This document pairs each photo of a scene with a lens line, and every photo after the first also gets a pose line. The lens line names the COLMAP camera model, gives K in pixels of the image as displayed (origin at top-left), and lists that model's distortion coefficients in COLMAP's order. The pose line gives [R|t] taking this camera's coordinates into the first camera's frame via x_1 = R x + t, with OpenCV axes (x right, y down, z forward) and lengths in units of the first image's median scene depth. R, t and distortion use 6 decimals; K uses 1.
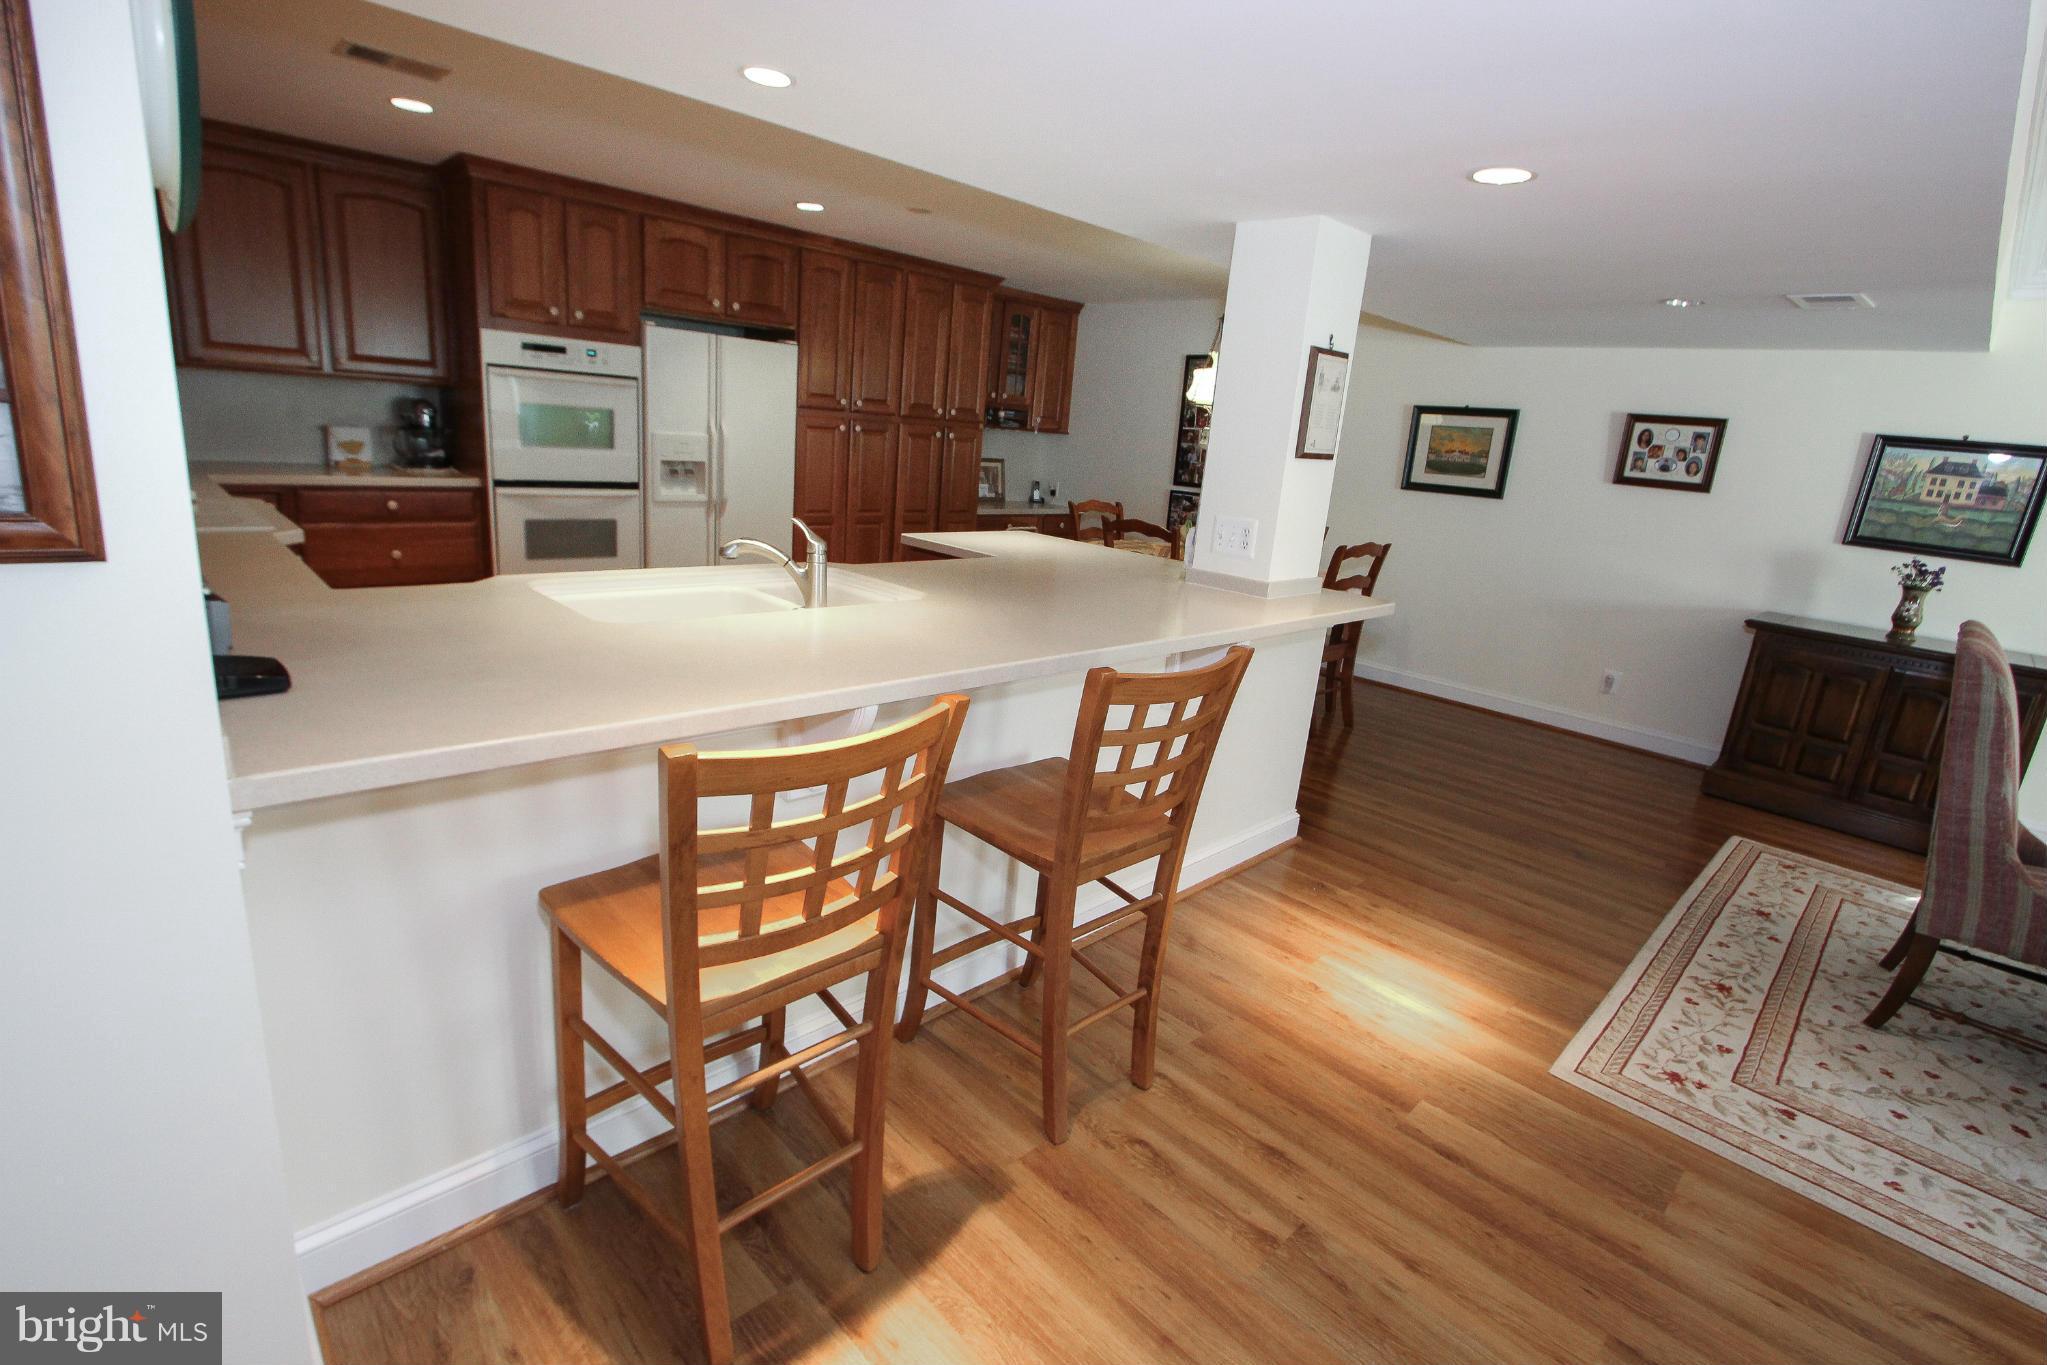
lens RADIAL K [[945.9, 0, 1003.1], [0, 945.9, 670.6], [0, 0, 1]] dist [-0.014797, 0.000845]
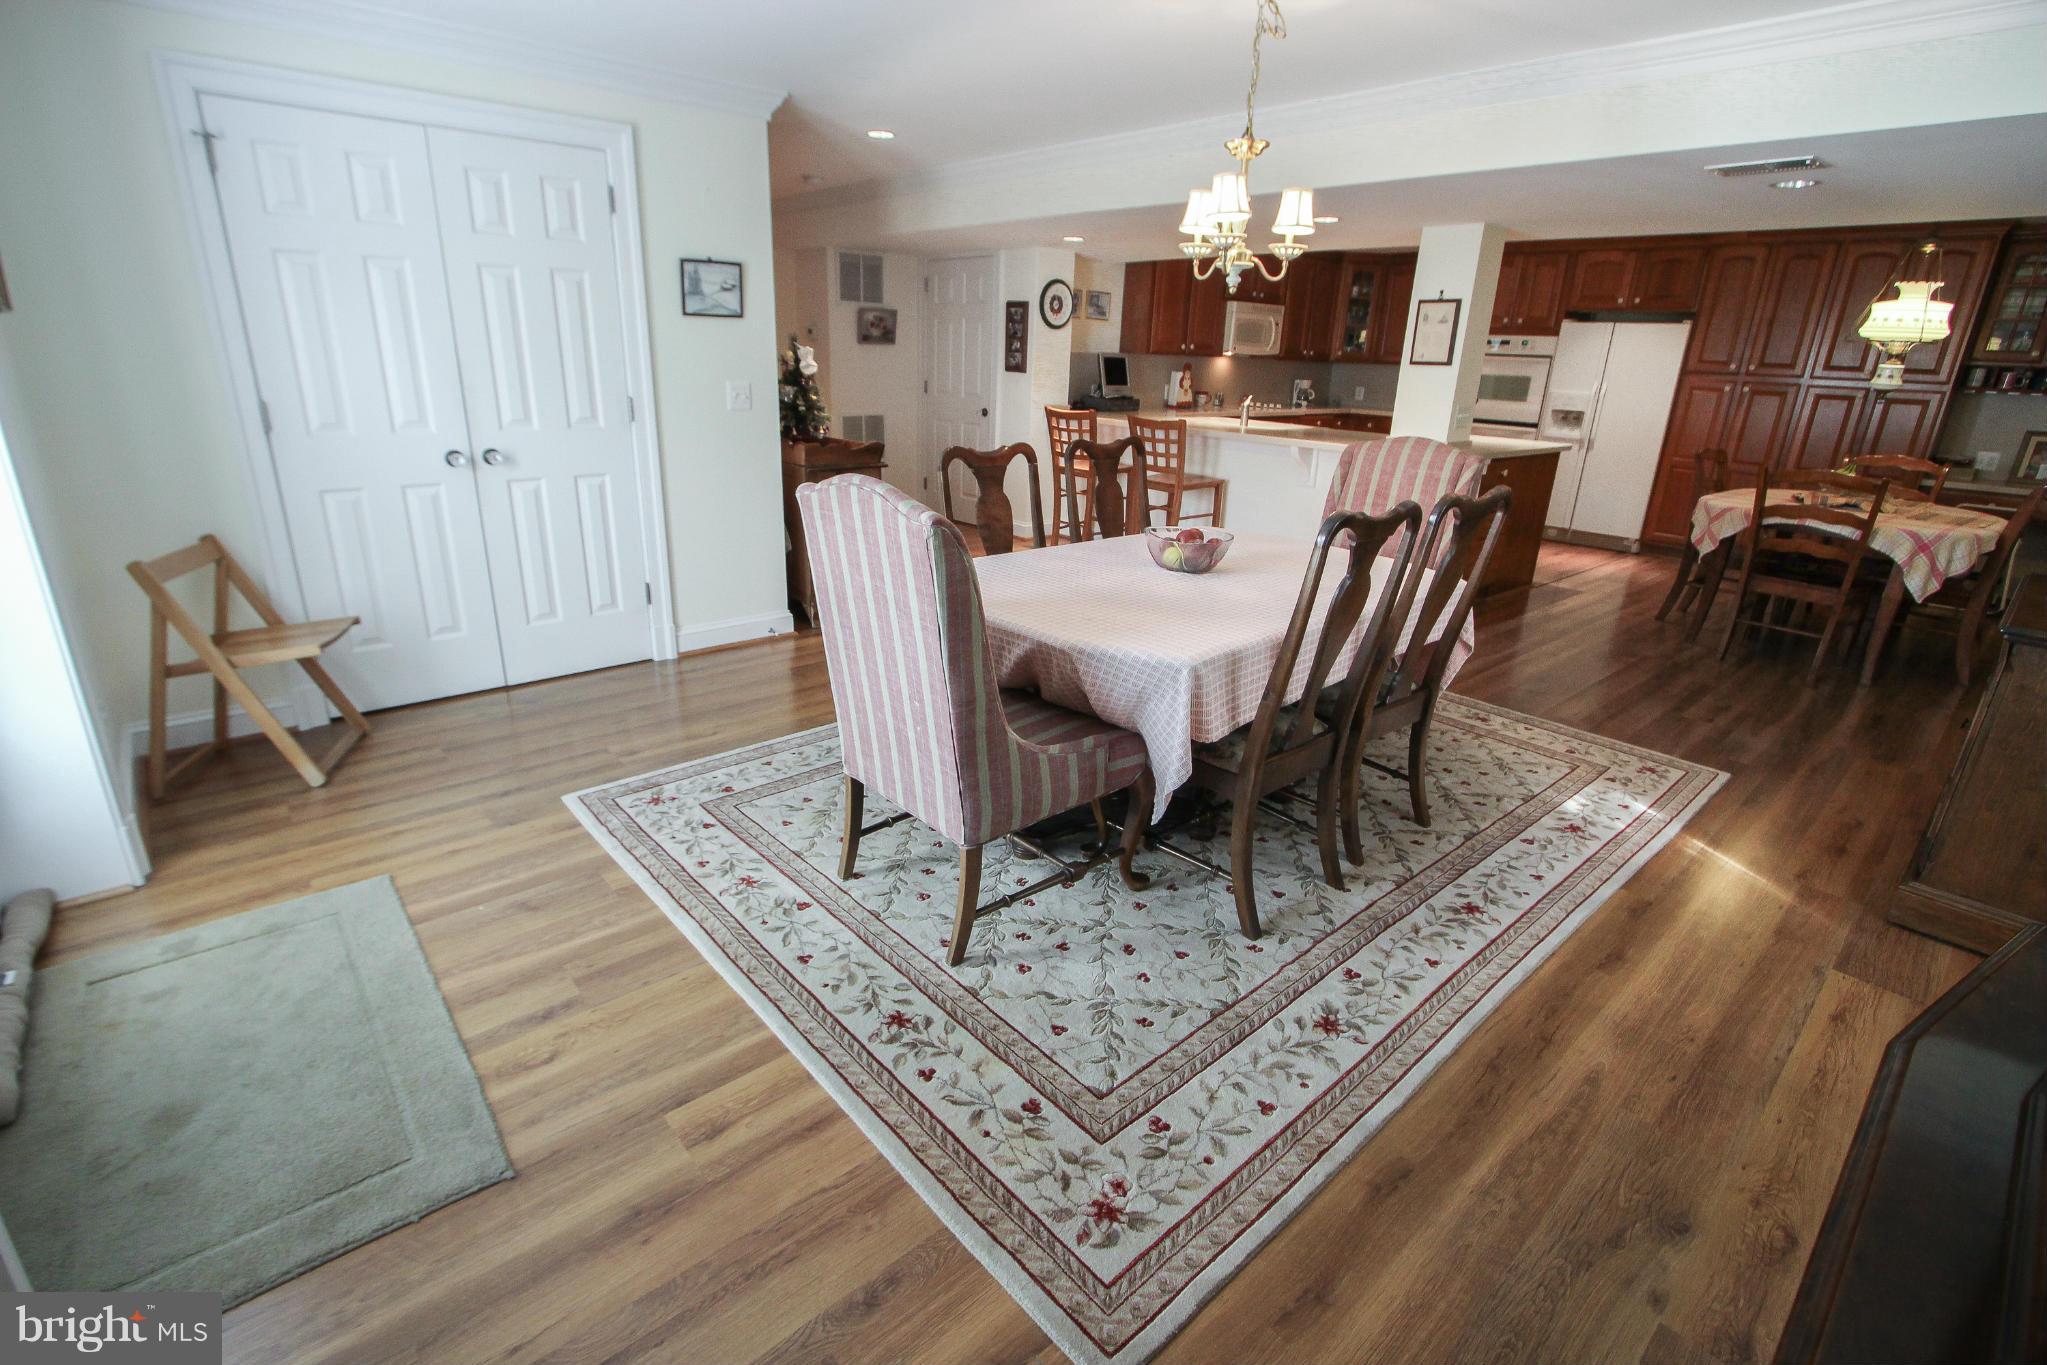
lens RADIAL K [[945.9, 0, 1003.1], [0, 945.9, 670.6], [0, 0, 1]] dist [-0.014797, 0.000845]
pose [[-0.048781, 0.244177, -0.968503, 1.317019], [-0.290915, 0.924143, 0.247645, 0.053419], [0.955505, 0.293832, 0.025954, 0.237459]]
